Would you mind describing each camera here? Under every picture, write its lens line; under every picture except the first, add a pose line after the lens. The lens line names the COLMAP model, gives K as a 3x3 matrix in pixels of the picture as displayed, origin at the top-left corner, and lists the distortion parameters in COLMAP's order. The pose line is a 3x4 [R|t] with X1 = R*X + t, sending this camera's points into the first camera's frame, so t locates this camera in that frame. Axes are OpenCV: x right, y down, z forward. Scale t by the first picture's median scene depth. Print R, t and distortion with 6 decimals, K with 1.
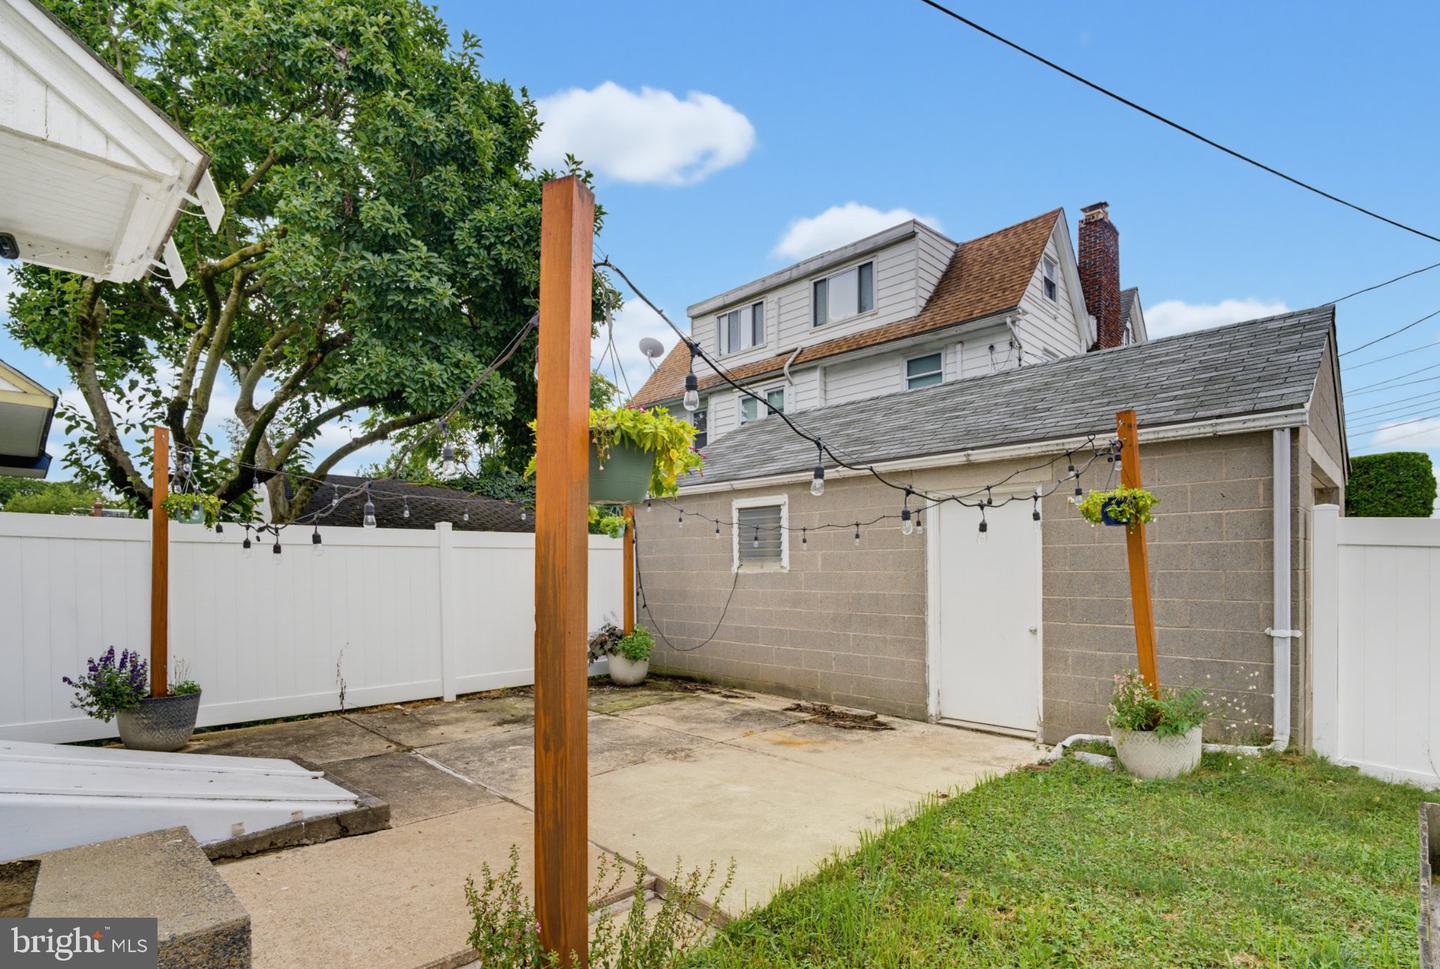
lens RADIAL K [[700.6, 0, 721.1], [0, 700.6, 574.5], [0, 0, 1]] dist [-0.002005, -0.000502]
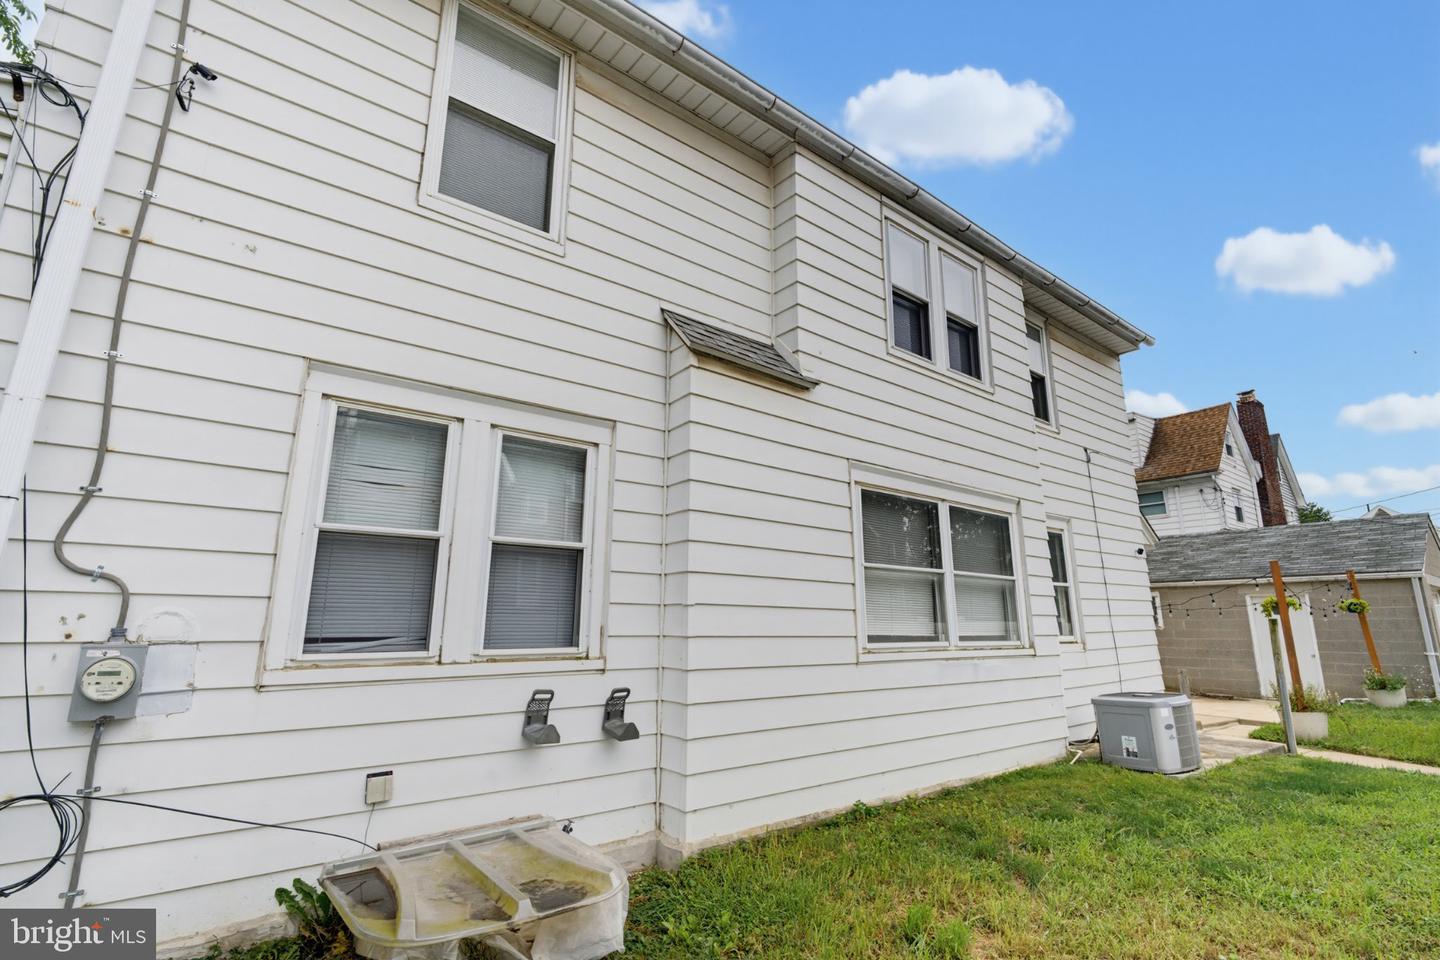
lens RADIAL K [[664.2, 0, 724.9], [0, 664.2, 485.0], [0, 0, 1]] dist [-0.001443, -0.000452]
pose [[0.990979, -0.021533, -0.132277, -1.072624], [-0.007432, 0.976659, -0.214666, 0.011610], [0.133812, 0.213713, 0.967689, -1.372940]]
